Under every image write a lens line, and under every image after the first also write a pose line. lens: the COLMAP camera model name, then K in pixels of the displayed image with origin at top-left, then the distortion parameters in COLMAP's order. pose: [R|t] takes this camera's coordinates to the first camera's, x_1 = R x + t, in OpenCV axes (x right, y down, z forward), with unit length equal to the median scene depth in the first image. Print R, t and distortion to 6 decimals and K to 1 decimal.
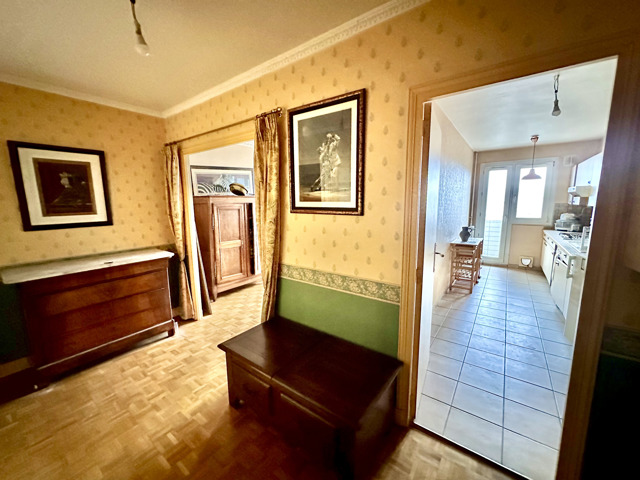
lens RADIAL K [[255.9, 0, 316.8], [0, 255.9, 238.7], [0, 0, 1]] dist [-0.001089, -0.000579]
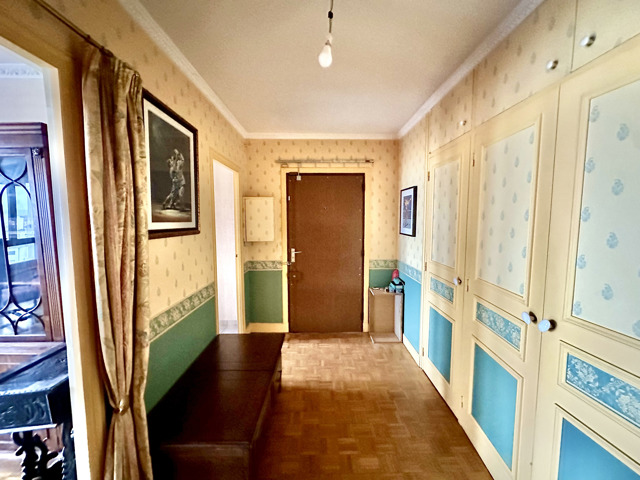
lens RADIAL K [[255.9, 0, 319.8], [0, 255.9, 237.5], [0, 0, 1]] dist [-0.001089, -0.000579]
pose [[-0.602731, -0.047369, 0.796537, -1.019552], [0.127633, 0.979661, 0.154837, -0.174557], [-0.787671, 0.194989, -0.584426, 1.193657]]
